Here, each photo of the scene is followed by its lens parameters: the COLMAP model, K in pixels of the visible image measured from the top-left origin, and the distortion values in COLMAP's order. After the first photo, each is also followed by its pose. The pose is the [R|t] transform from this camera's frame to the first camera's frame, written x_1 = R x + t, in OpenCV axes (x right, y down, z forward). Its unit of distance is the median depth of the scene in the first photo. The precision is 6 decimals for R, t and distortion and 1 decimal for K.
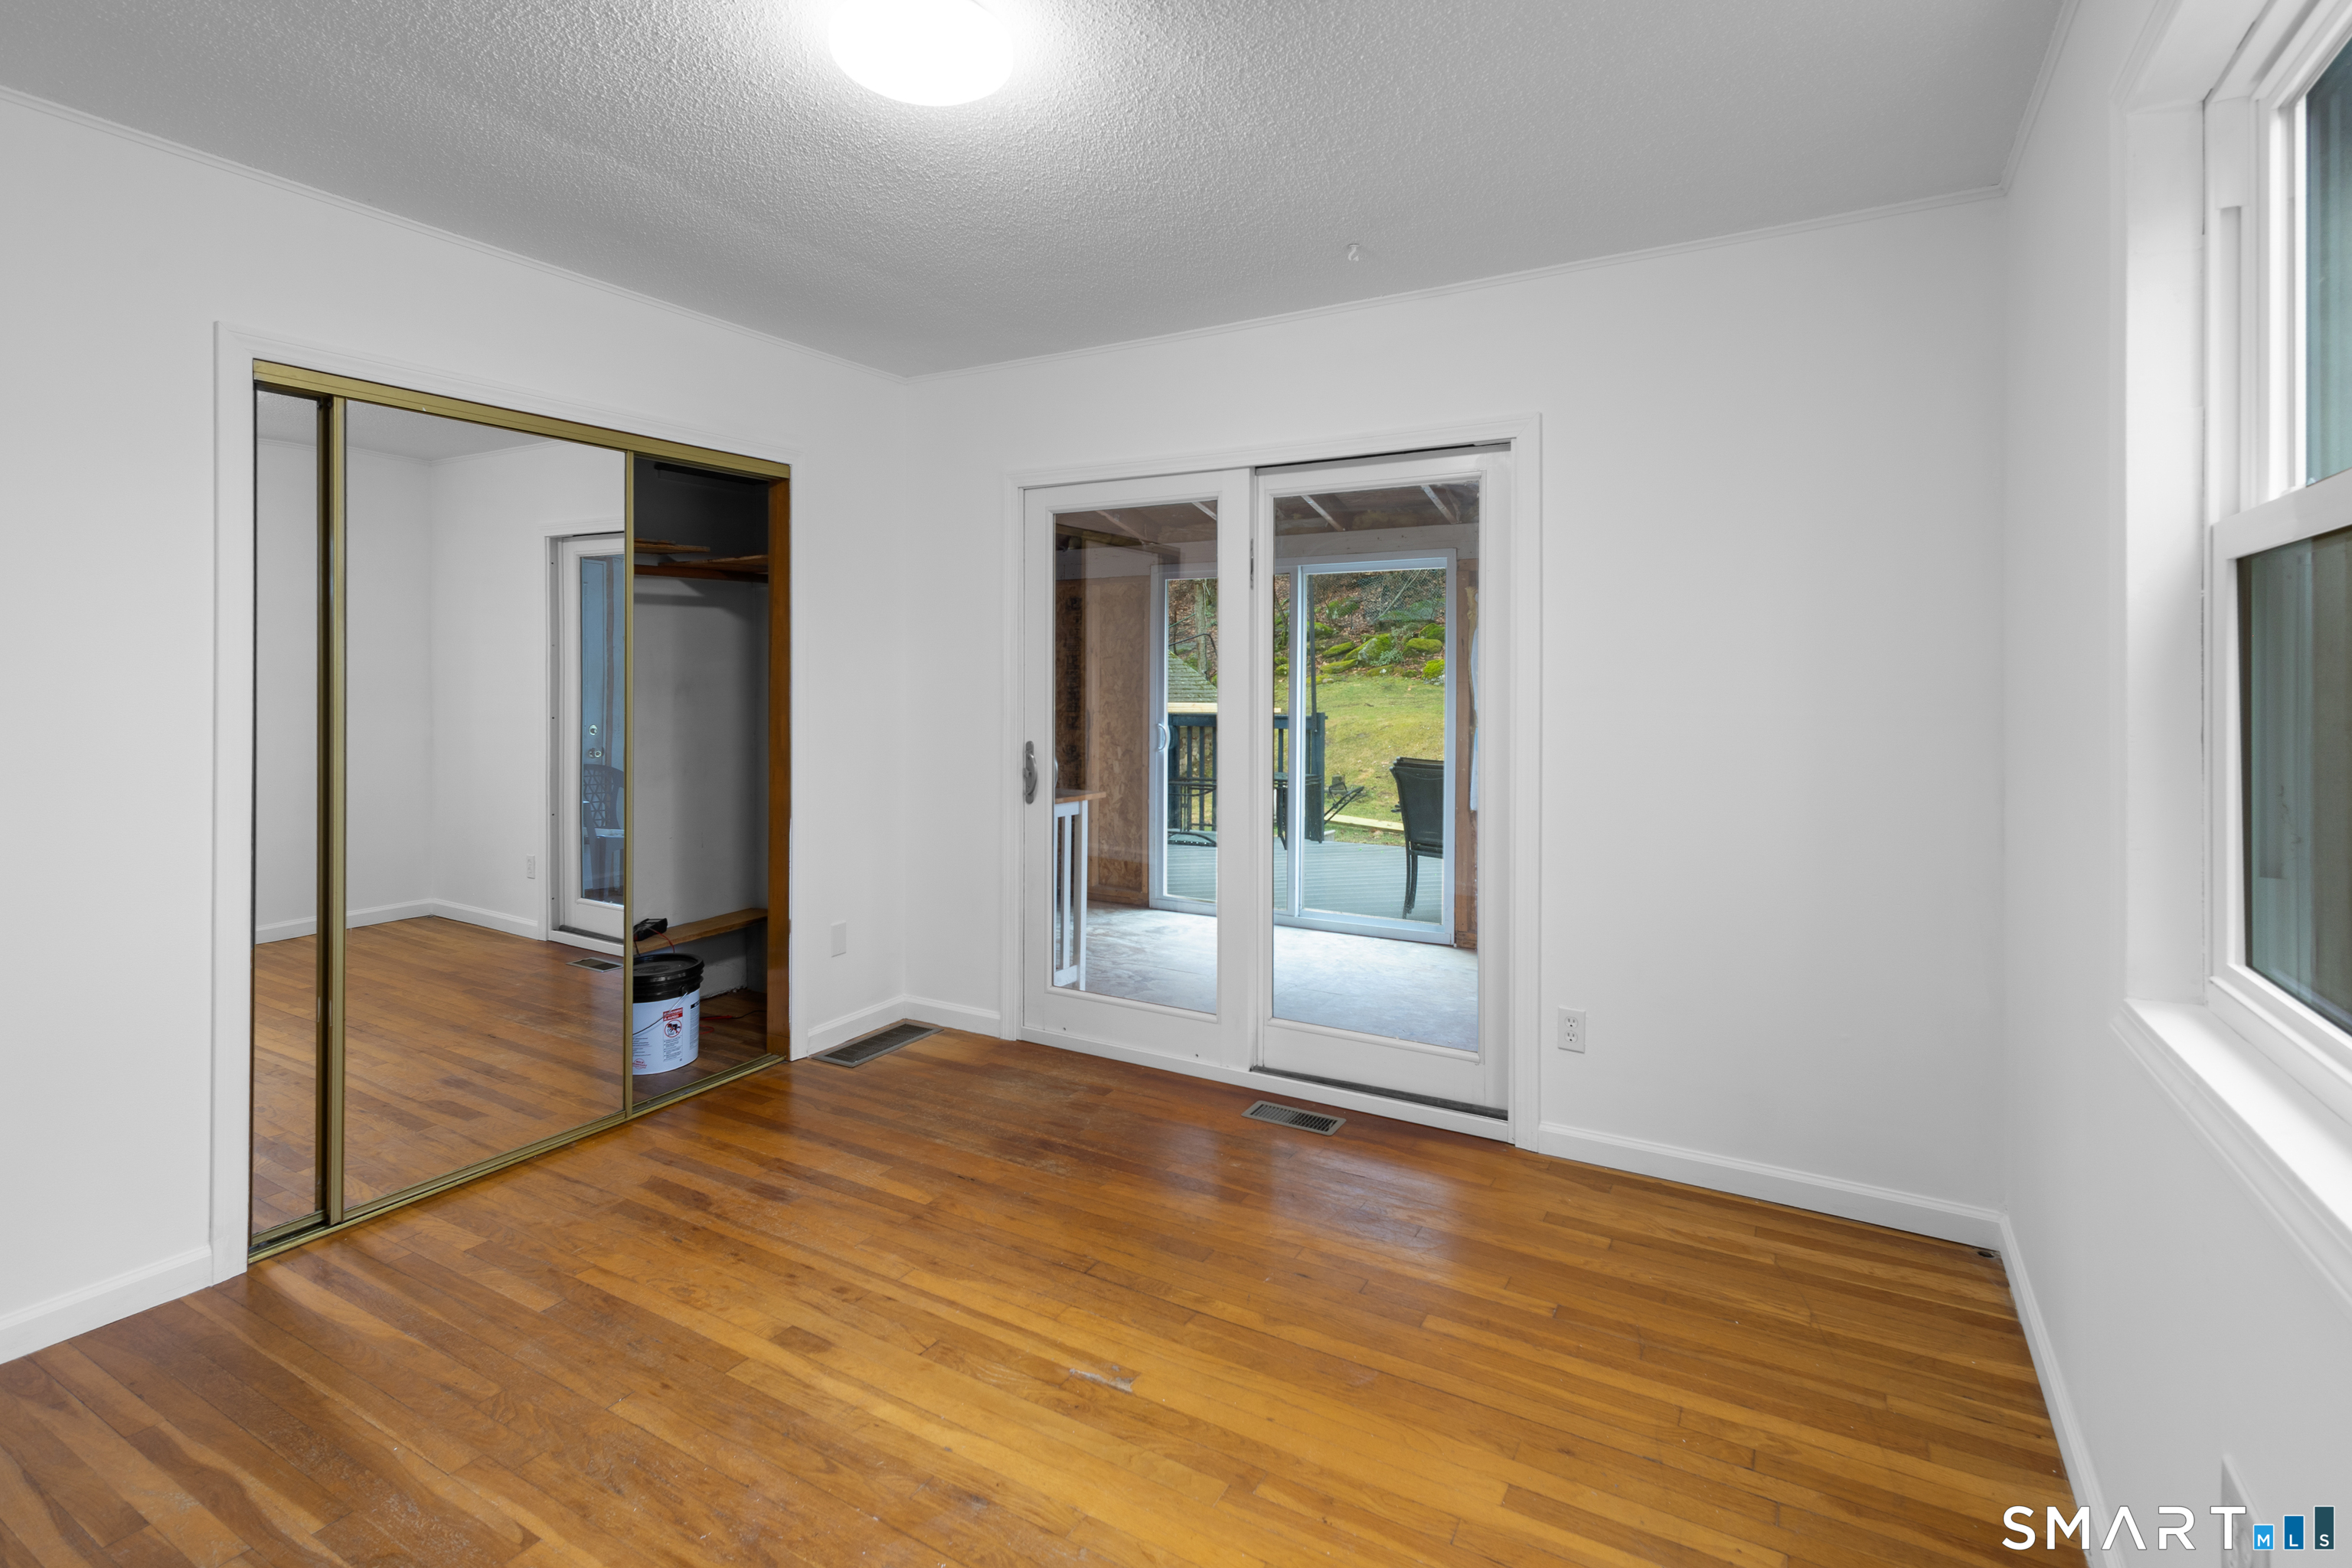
lens RADIAL K [[1110.8, 0, 1176.6], [0, 1110.8, 677.6], [0, 0, 1]] dist [0.006239, -0.000882]
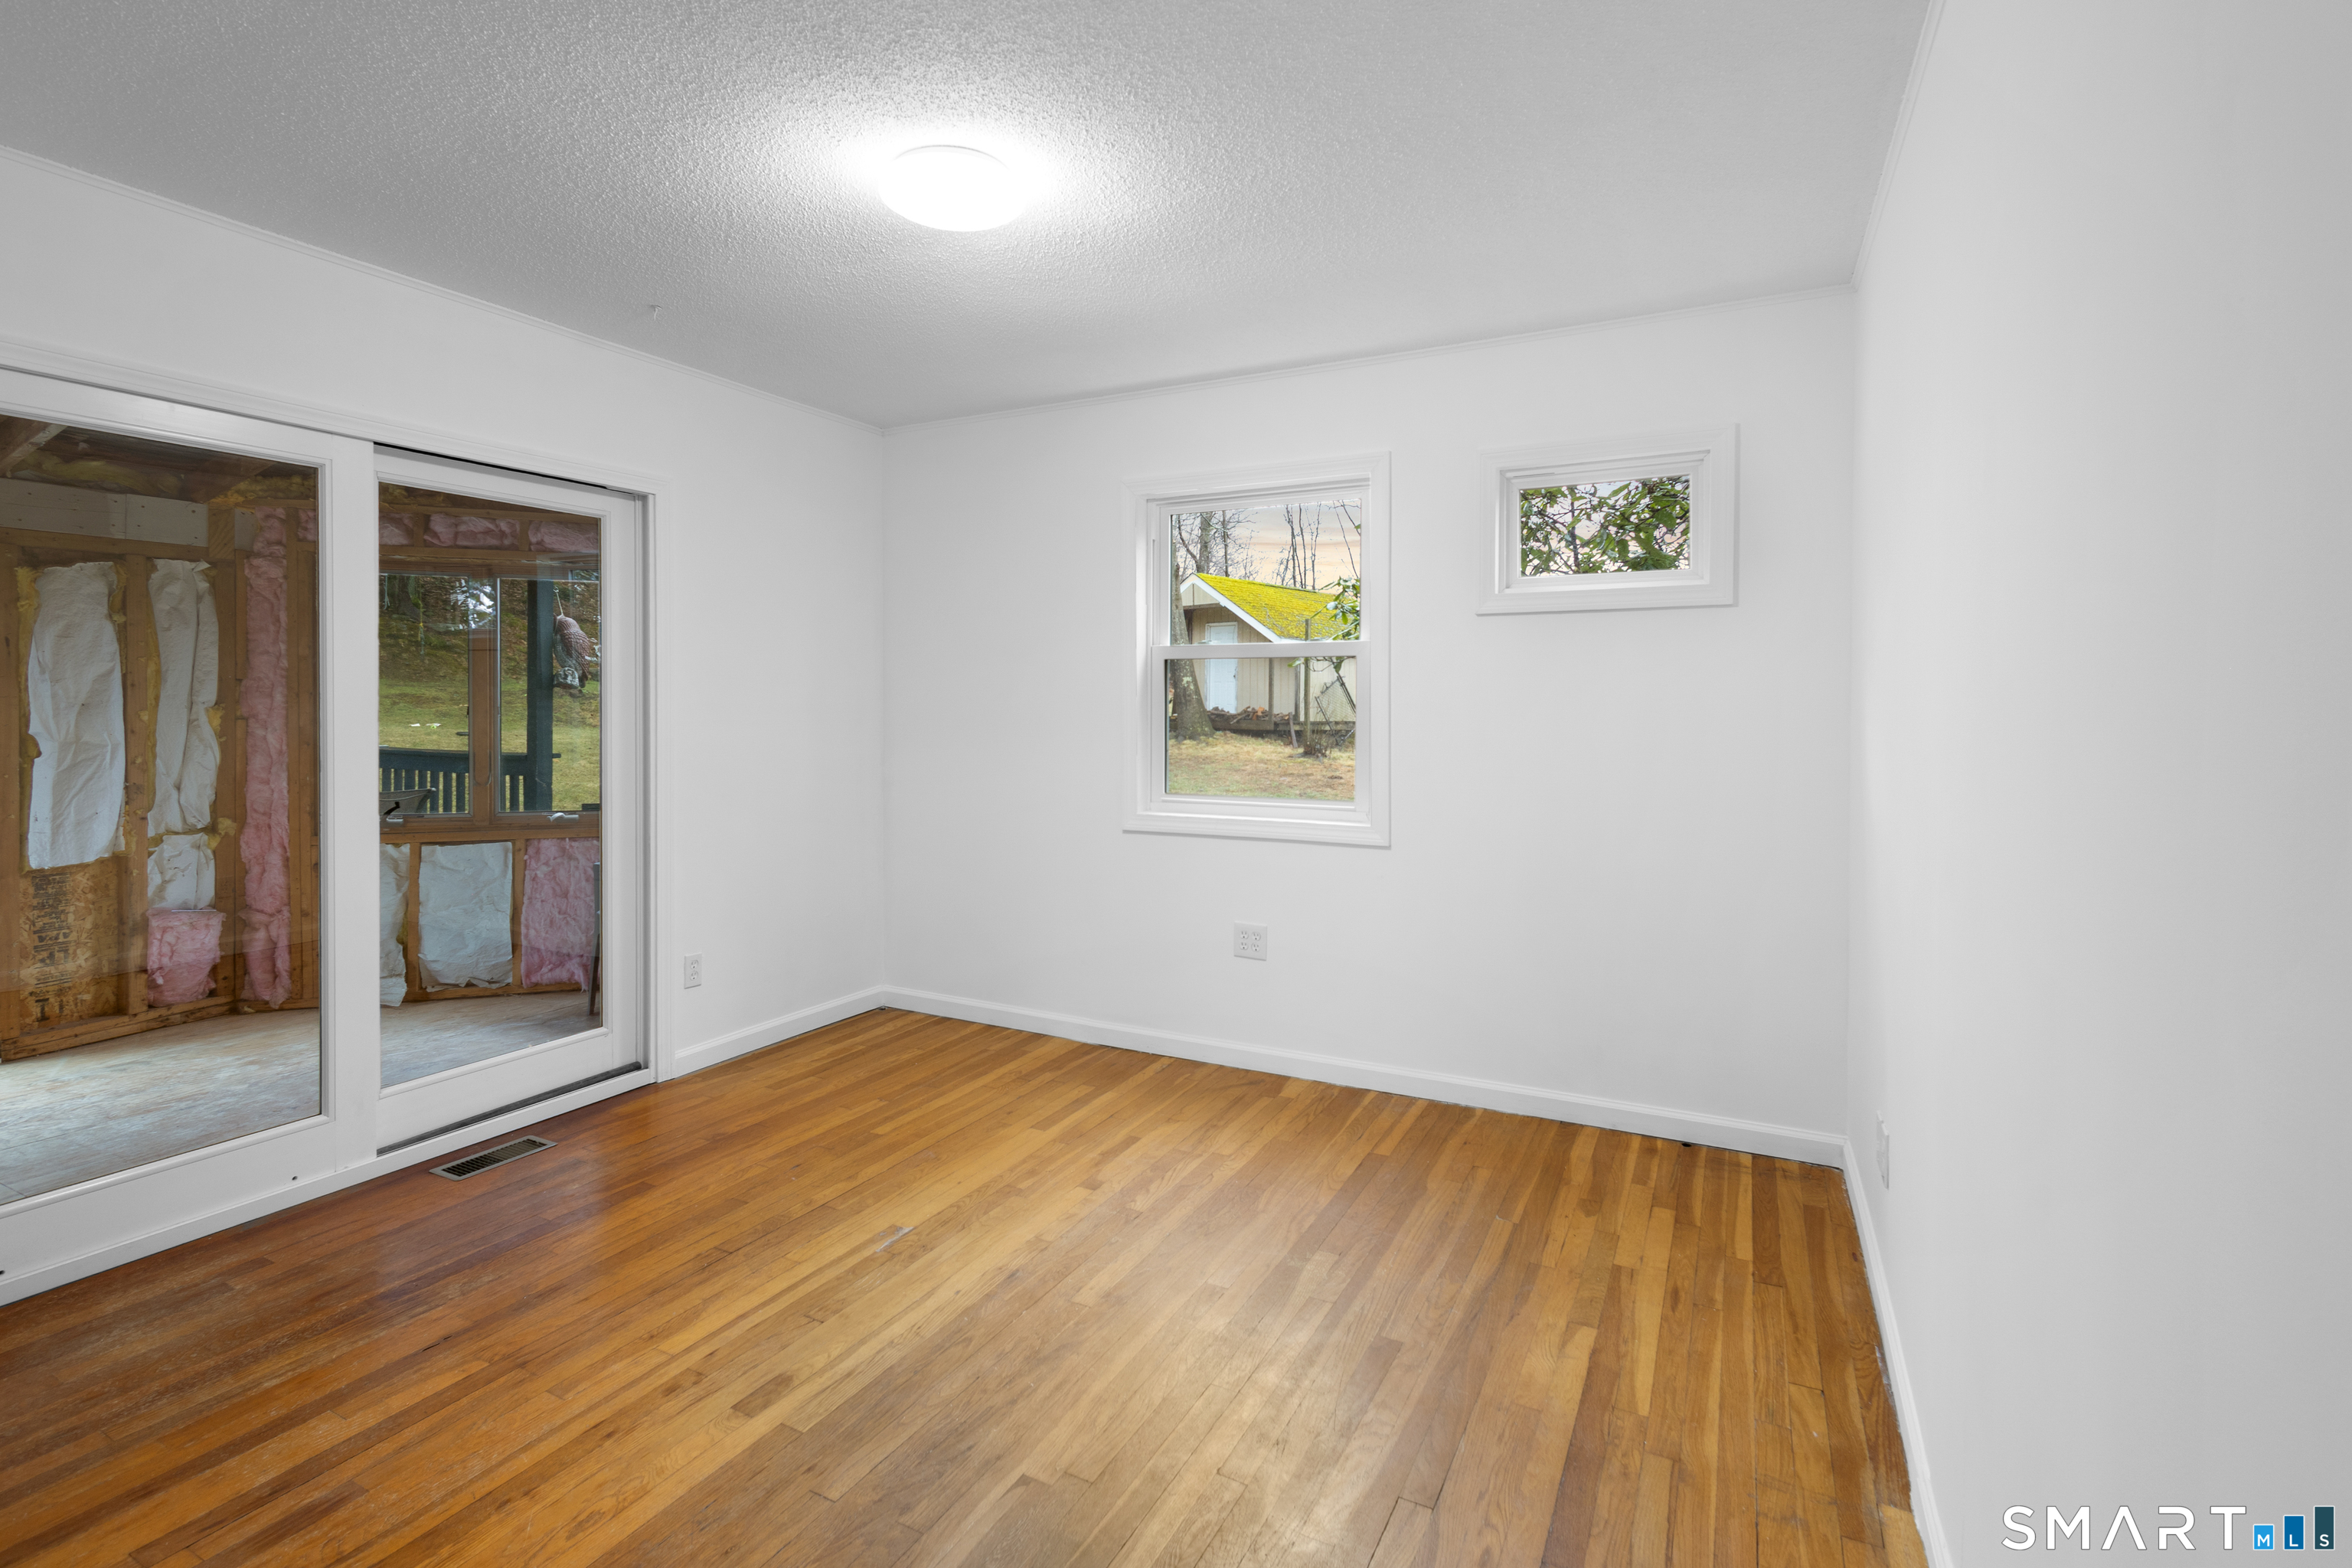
lens RADIAL K [[1110.8, 0, 1162.2], [0, 1110.8, 716.1], [0, 0, 1]] dist [0.006239, -0.000882]
pose [[-0.043107, -0.014981, 0.998958, -1.226949], [-0.009187, 0.999851, 0.014598, -0.000322], [-0.999028, -0.008548, -0.043238, 0.672396]]
